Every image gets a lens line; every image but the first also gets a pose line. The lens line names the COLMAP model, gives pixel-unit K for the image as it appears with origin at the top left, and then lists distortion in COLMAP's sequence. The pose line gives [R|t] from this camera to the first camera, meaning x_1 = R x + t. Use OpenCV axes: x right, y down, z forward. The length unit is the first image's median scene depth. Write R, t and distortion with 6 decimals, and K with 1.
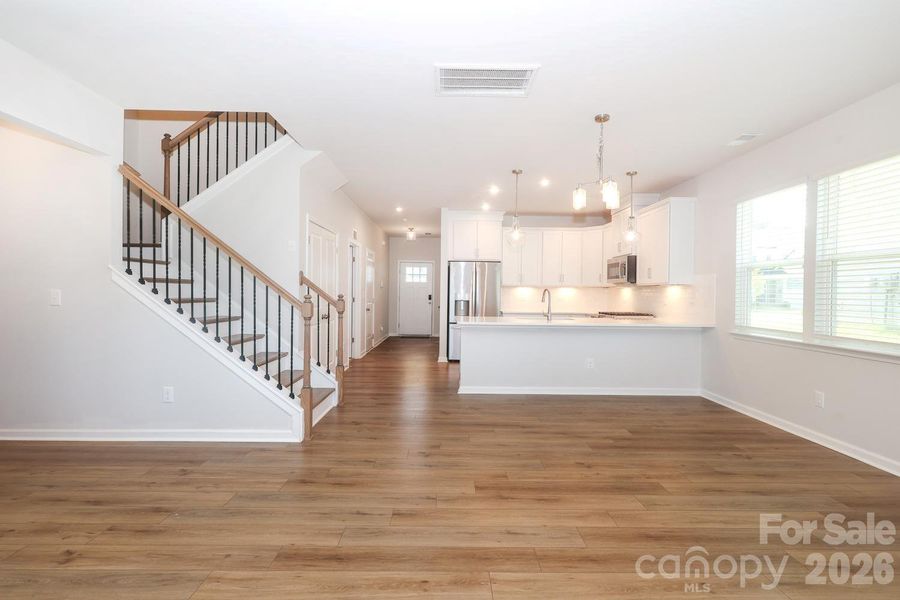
lens RADIAL K [[418.5, 0, 452.6], [0, 418.5, 293.8], [0, 0, 1]] dist [-0.001897, 0.002479]
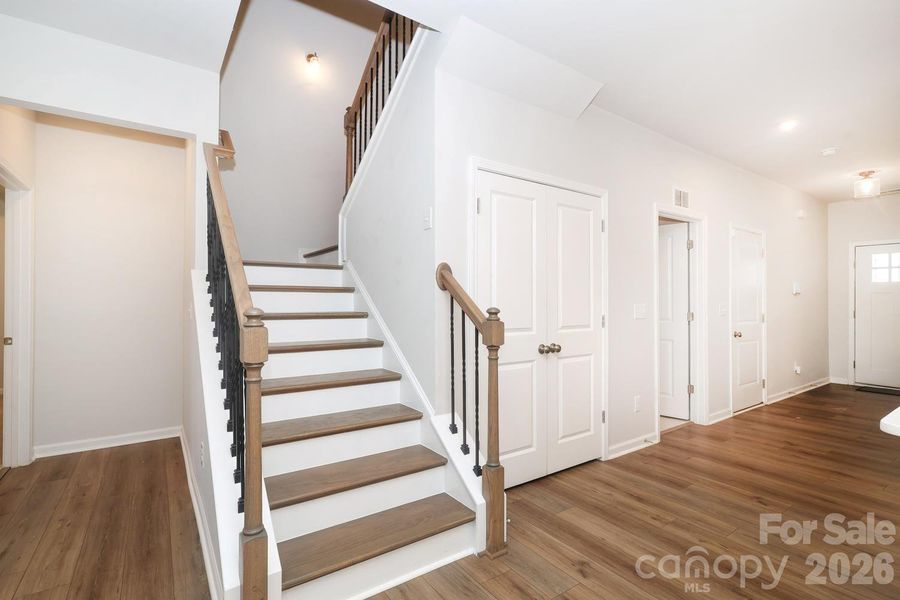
lens RADIAL K [[418.5, 0, 454.6], [0, 418.5, 295.3], [0, 0, 1]] dist [-0.001897, 0.002479]
pose [[0.552832, -0.011864, -0.833208, 0.099270], [-0.002929, 0.999865, -0.016180, -0.007970], [0.833287, 0.011385, 0.552723, 0.791625]]
